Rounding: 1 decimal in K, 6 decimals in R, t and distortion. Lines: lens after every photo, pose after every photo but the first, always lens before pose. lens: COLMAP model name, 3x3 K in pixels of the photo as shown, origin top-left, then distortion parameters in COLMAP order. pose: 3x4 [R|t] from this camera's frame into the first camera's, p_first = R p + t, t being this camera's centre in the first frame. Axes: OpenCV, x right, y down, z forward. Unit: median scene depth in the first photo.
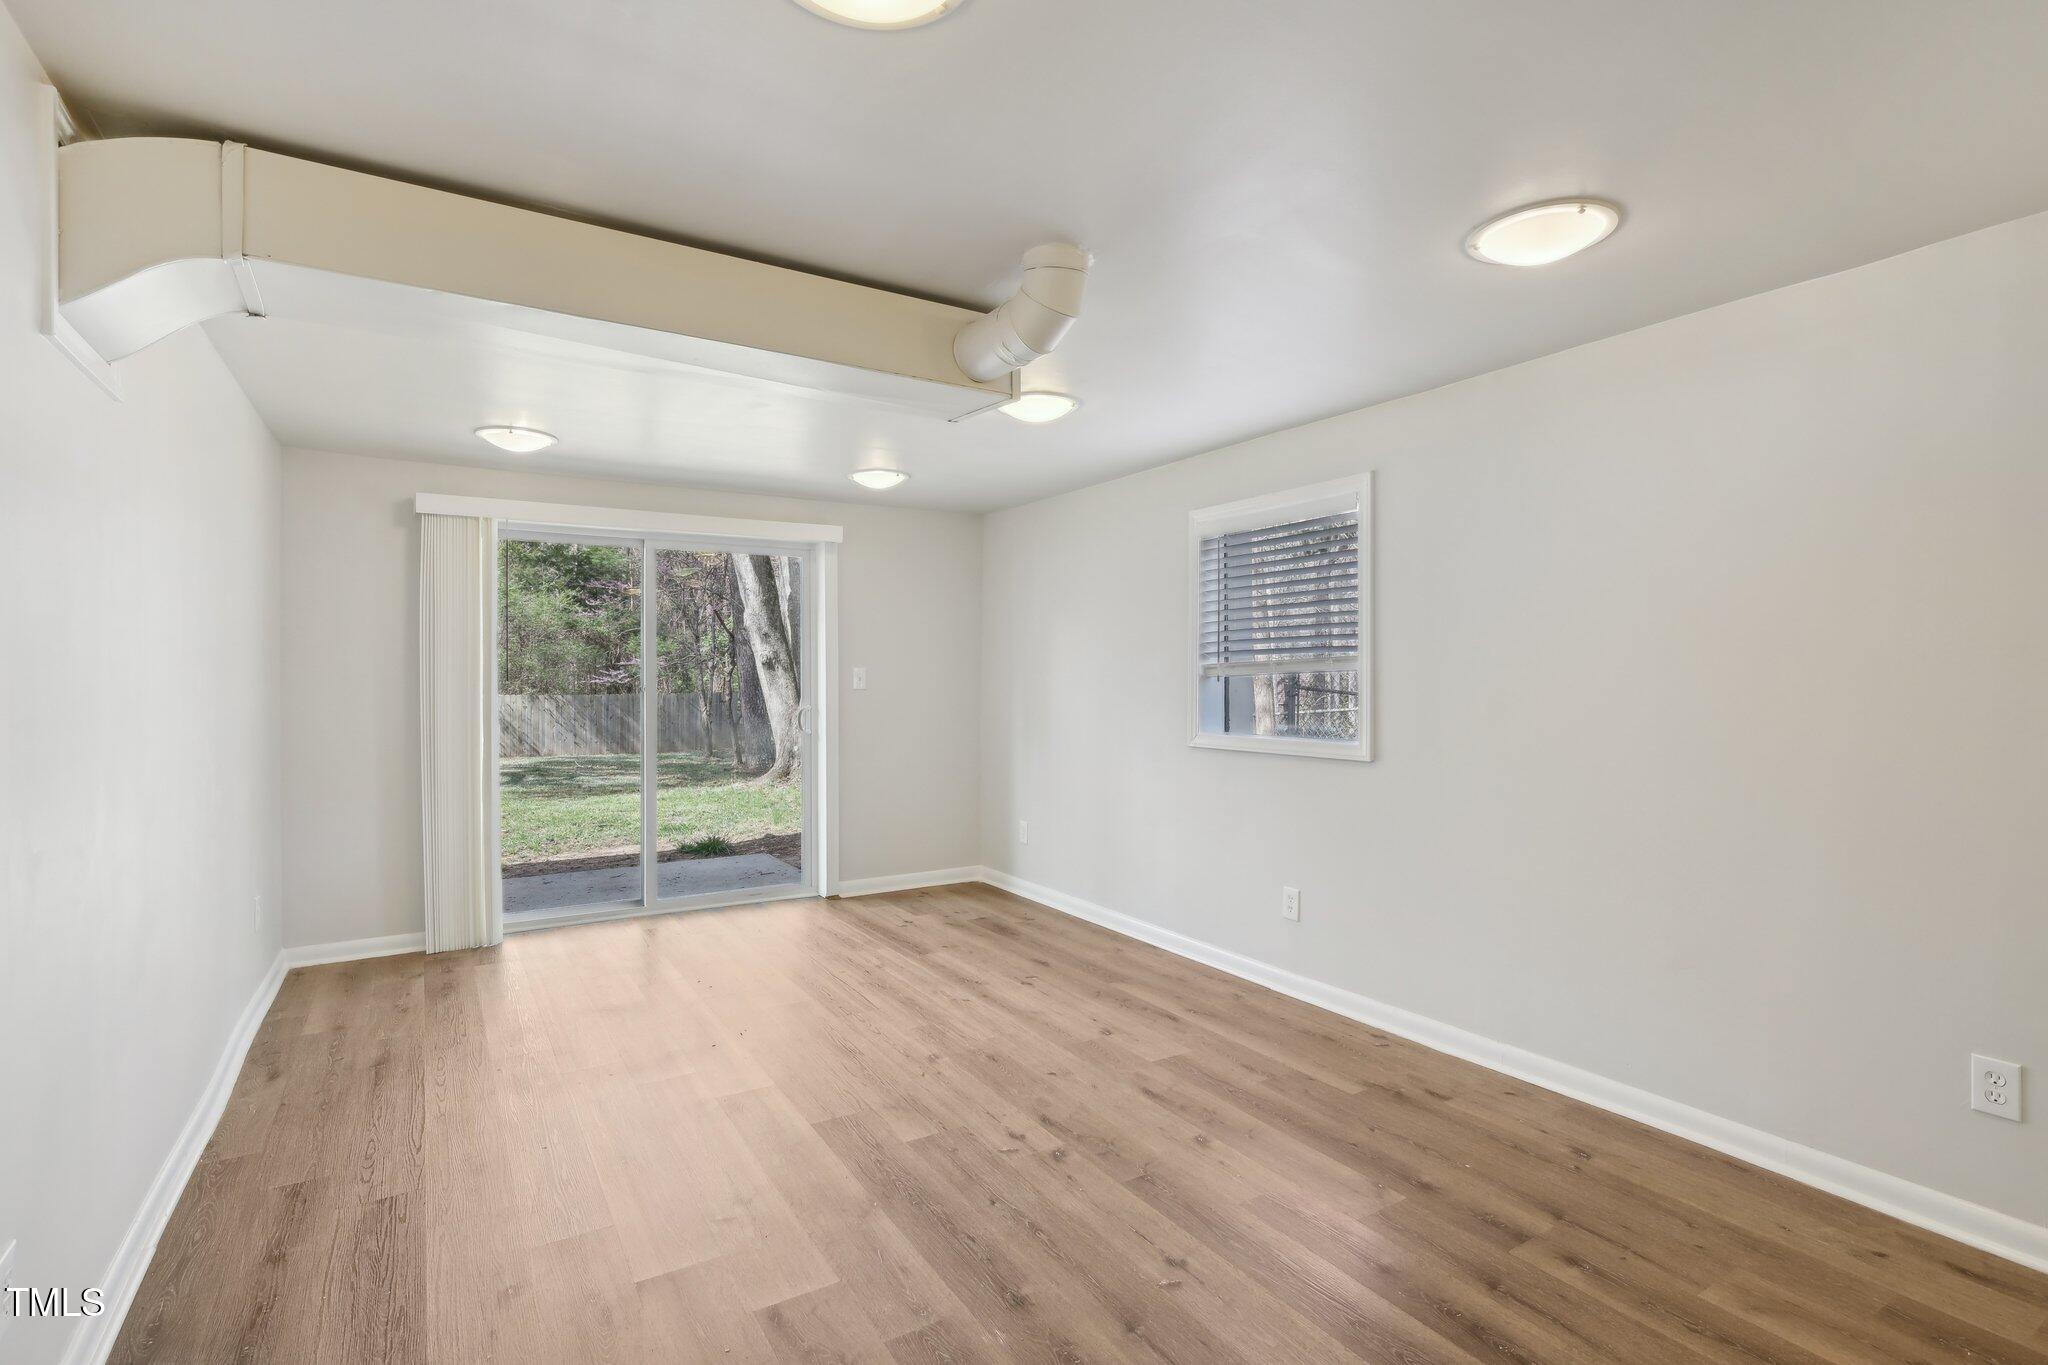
lens RADIAL K [[980.8, 0, 1011.8], [0, 980.8, 681.8], [0, 0, 1]] dist [-0.002161, 0.001101]
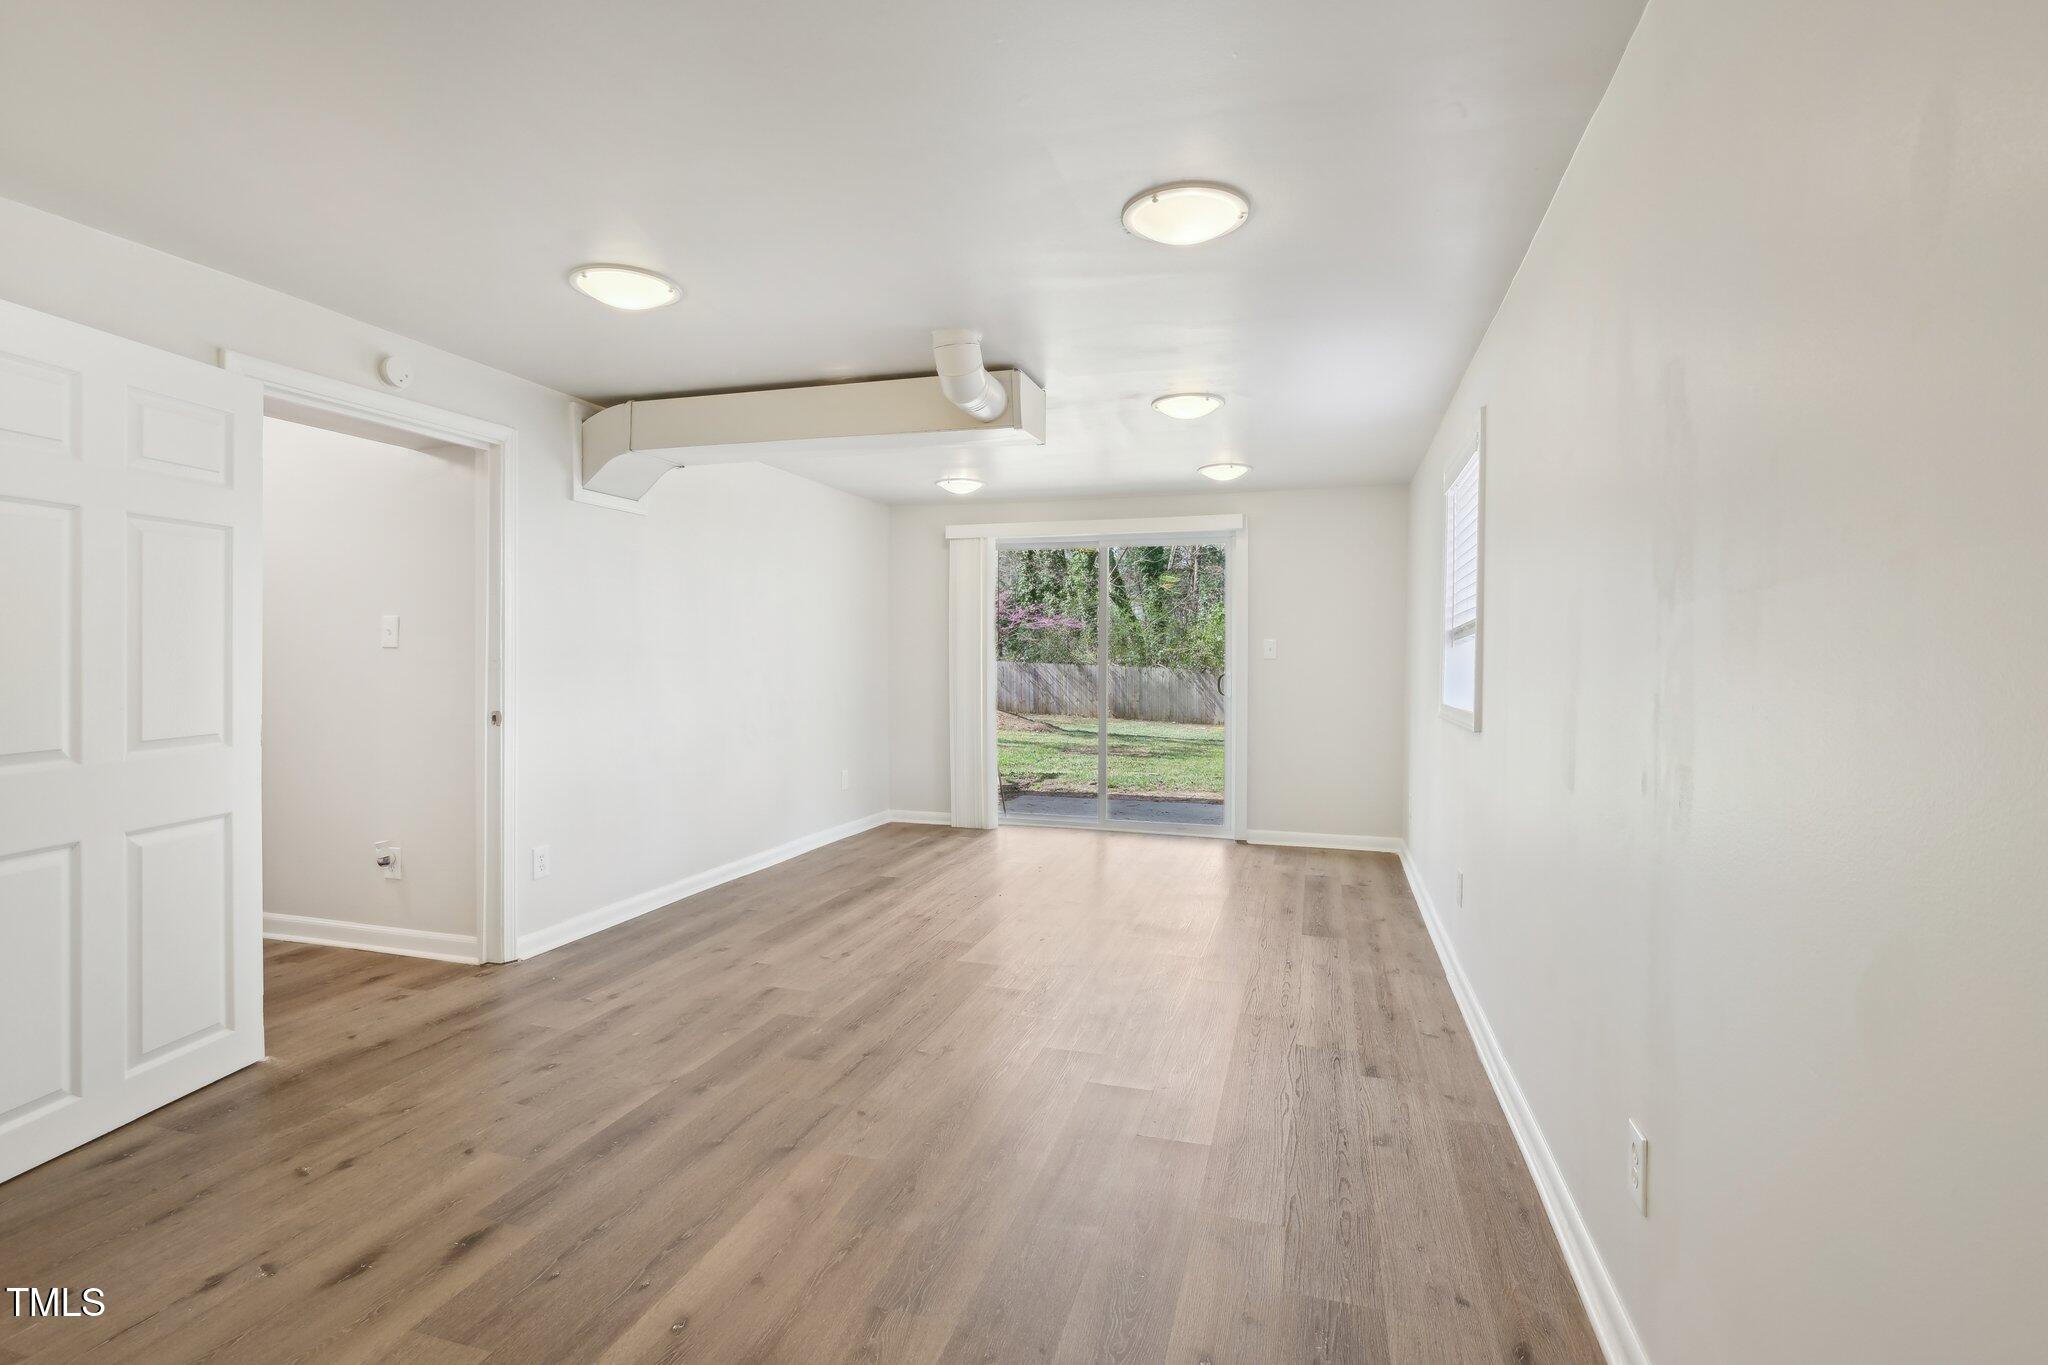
lens RADIAL K [[980.8, 0, 1020.9], [0, 980.8, 671.0], [0, 0, 1]] dist [-0.002161, 0.001101]
pose [[0.655238, 0.015302, -0.755268, 0.551288], [-0.013310, 0.999873, 0.008711, 0.016978], [0.755306, 0.004345, 0.655358, 0.068515]]
